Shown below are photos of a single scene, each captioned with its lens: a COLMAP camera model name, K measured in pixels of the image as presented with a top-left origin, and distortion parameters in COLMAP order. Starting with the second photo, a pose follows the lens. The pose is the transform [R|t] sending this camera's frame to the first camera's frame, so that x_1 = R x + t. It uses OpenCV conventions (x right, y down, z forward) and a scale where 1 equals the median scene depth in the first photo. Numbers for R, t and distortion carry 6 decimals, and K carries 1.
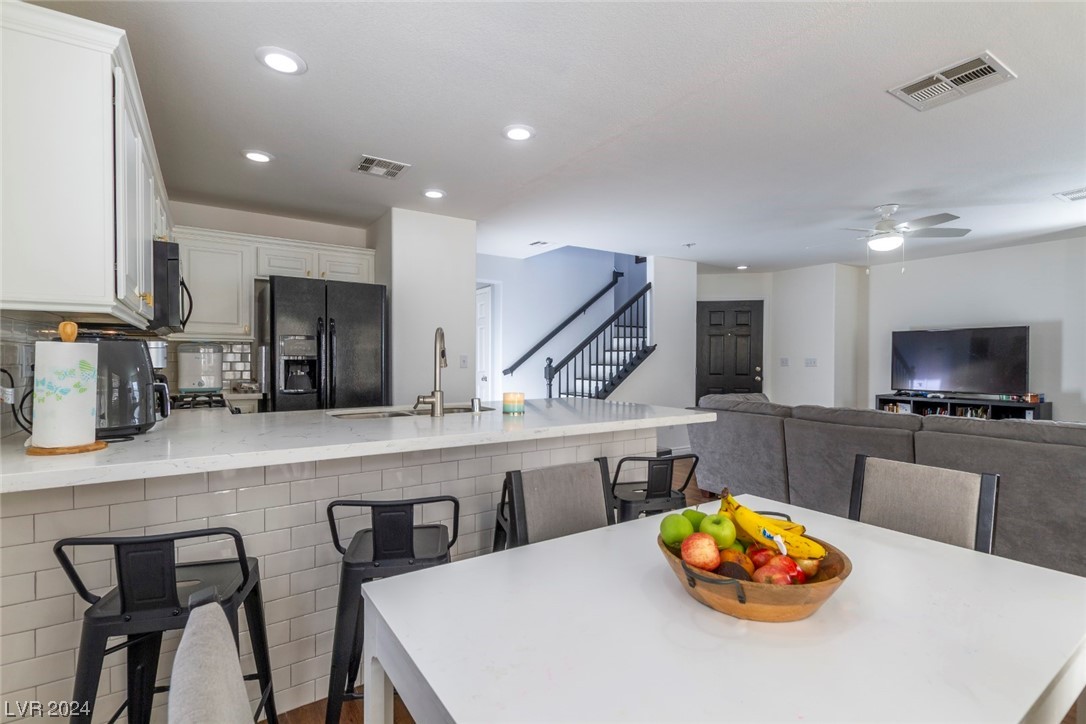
lens RADIAL K [[501.4, 0, 543.0], [0, 501.4, 362.0], [0, 0, 1]] dist [0.001999, 0.000175]
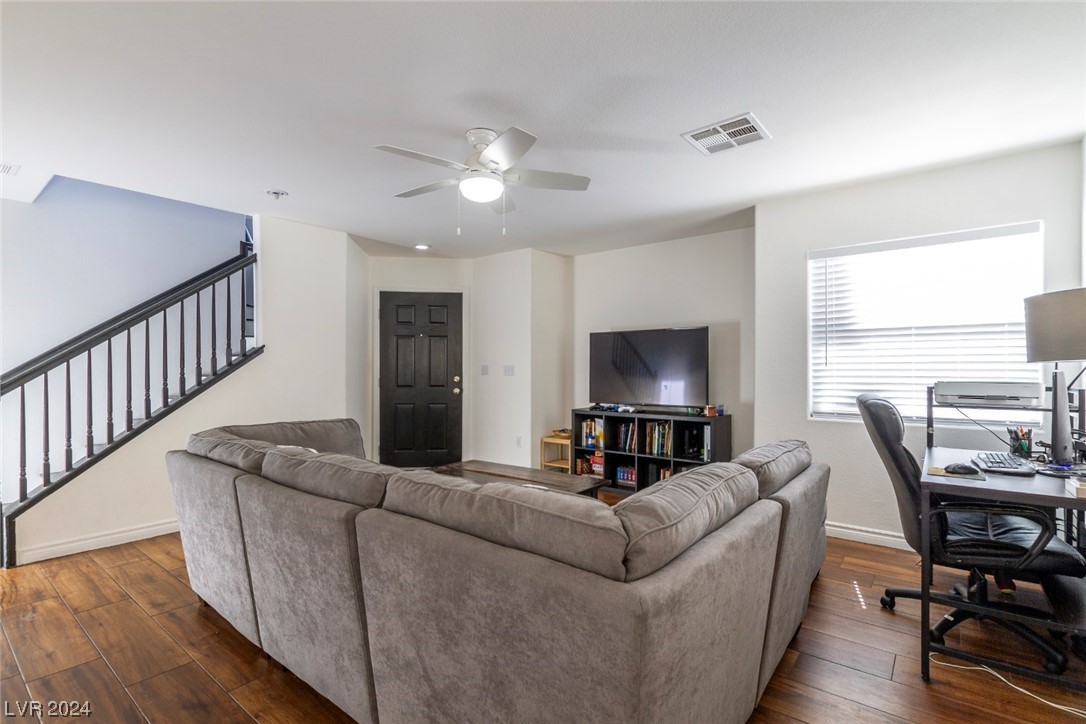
lens RADIAL K [[503.3, 0, 540.7], [0, 503.3, 366.4], [0, 0, 1]] dist [0.000926, 0.000025]
pose [[0.950315, -0.000939, 0.311290, 0.355447], [0.004692, 0.999925, -0.011306, 0.004089], [-0.311256, 0.012205, 0.950248, 0.227199]]
